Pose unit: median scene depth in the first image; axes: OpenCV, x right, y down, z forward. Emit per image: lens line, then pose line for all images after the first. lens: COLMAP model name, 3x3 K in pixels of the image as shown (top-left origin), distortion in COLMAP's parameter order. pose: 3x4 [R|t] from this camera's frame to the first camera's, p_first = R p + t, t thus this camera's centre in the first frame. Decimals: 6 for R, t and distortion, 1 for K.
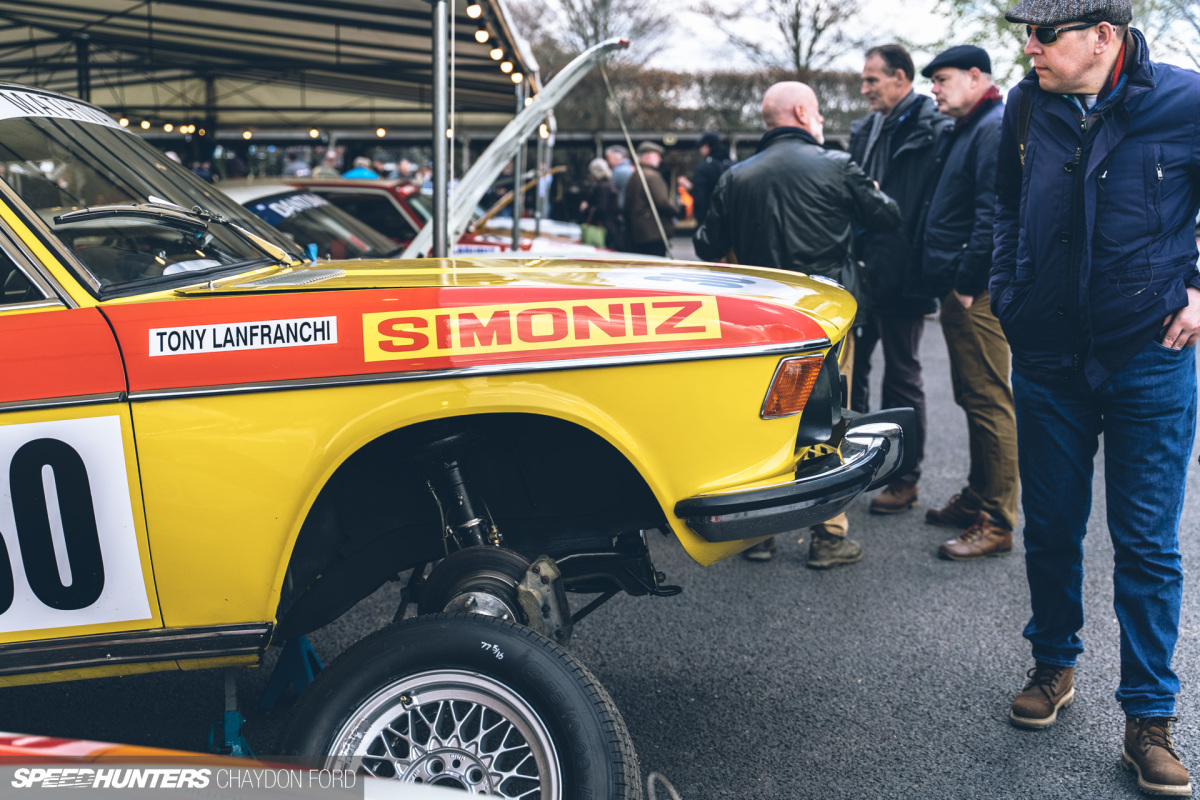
lens RADIAL K [[1562.3, 0, 599.9], [0, 1562.3, 402.5], [0, 0, 1]] dist [-0.014937, 0.000000]
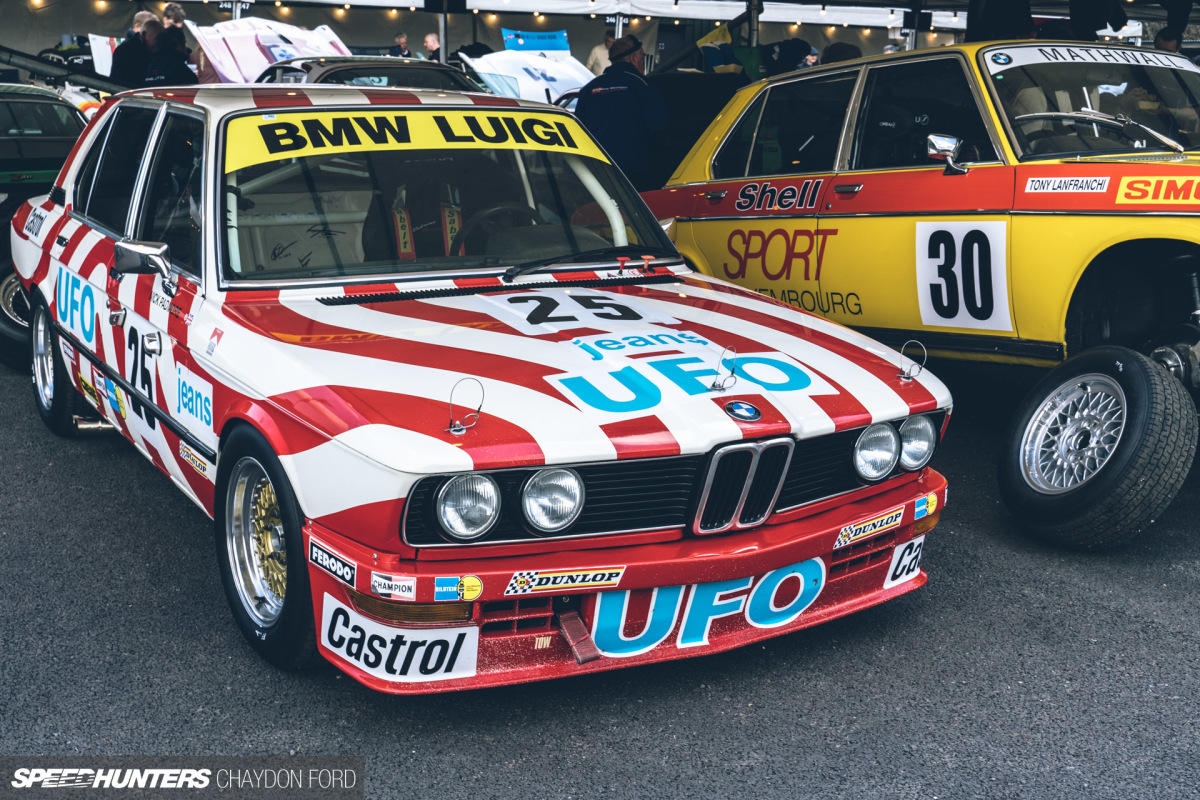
lens RADIAL K [[1491.1, 0, 599.6], [0, 1491.1, 399.5], [0, 0, 1]] dist [-0.011109, 0.000000]
pose [[0.502536, 0.183331, -0.844895, 1.029966], [-0.124961, 0.982399, 0.138842, 0.031448], [0.855478, 0.035806, 0.516600, -0.375820]]
